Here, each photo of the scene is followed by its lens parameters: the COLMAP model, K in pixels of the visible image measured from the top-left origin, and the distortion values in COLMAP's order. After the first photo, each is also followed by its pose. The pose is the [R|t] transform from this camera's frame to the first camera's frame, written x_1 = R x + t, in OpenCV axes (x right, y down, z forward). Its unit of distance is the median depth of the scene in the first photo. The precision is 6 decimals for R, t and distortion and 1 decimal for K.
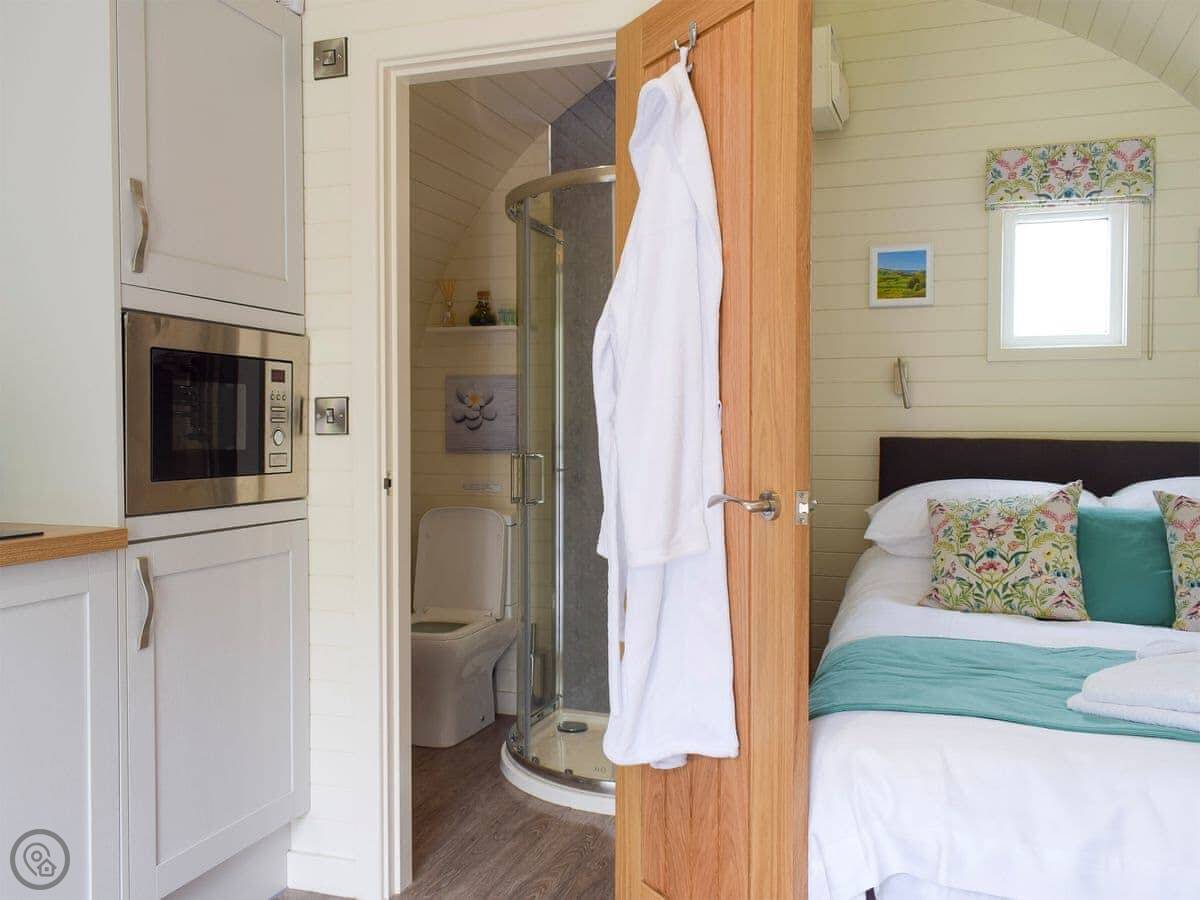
lens RADIAL K [[1018.1, 0, 600.0], [0, 1018.1, 450.0], [0, 0, 1]] dist [0.006371, 0.011313]
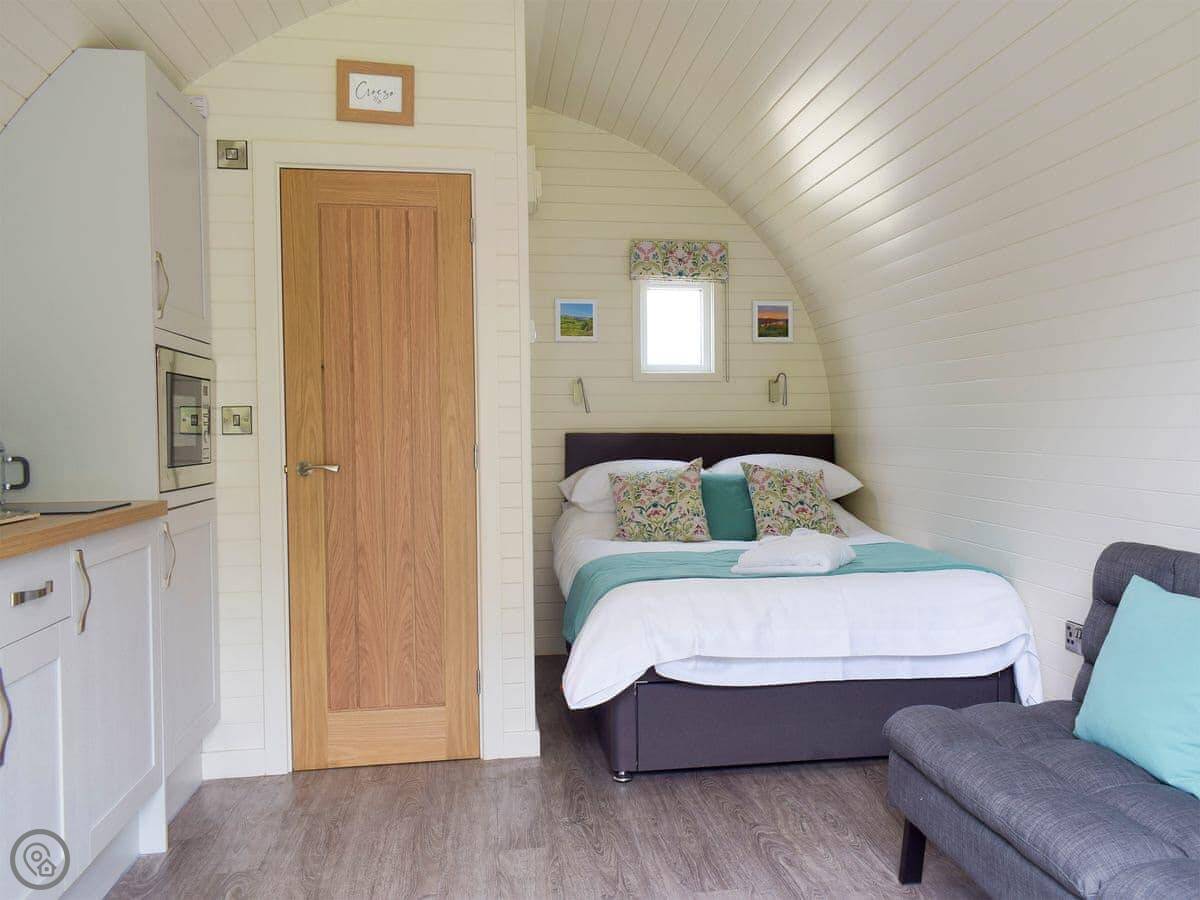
lens RADIAL K [[1030.0, 0, 641.8], [0, 1030.0, 468.3], [0, 0, 1]] dist [0.004020, 0.002689]
pose [[0.880594, -0.027956, 0.473045, -0.339411], [0.020416, 0.999570, 0.021065, 0.008969], [-0.473431, -0.008892, 0.880786, -0.348252]]
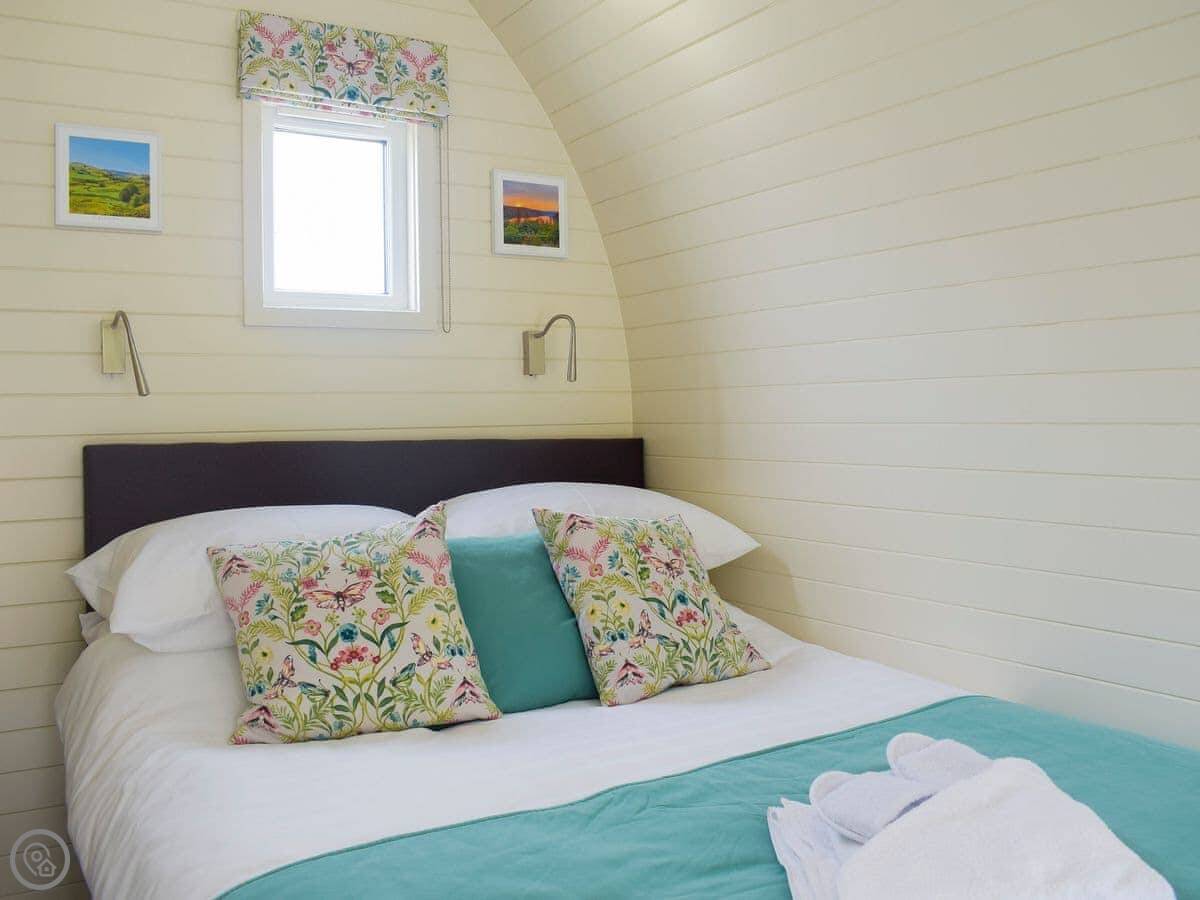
lens RADIAL K [[1032.8, 0, 562.1], [0, 1032.8, 448.5], [0, 0, 1]] dist [-0.100604, 0.009092]
pose [[0.636219, -0.031963, 0.770846, 0.000924], [0.035883, 0.999286, 0.011819, -0.008863], [-0.770674, 0.020140, 0.636911, 0.446996]]
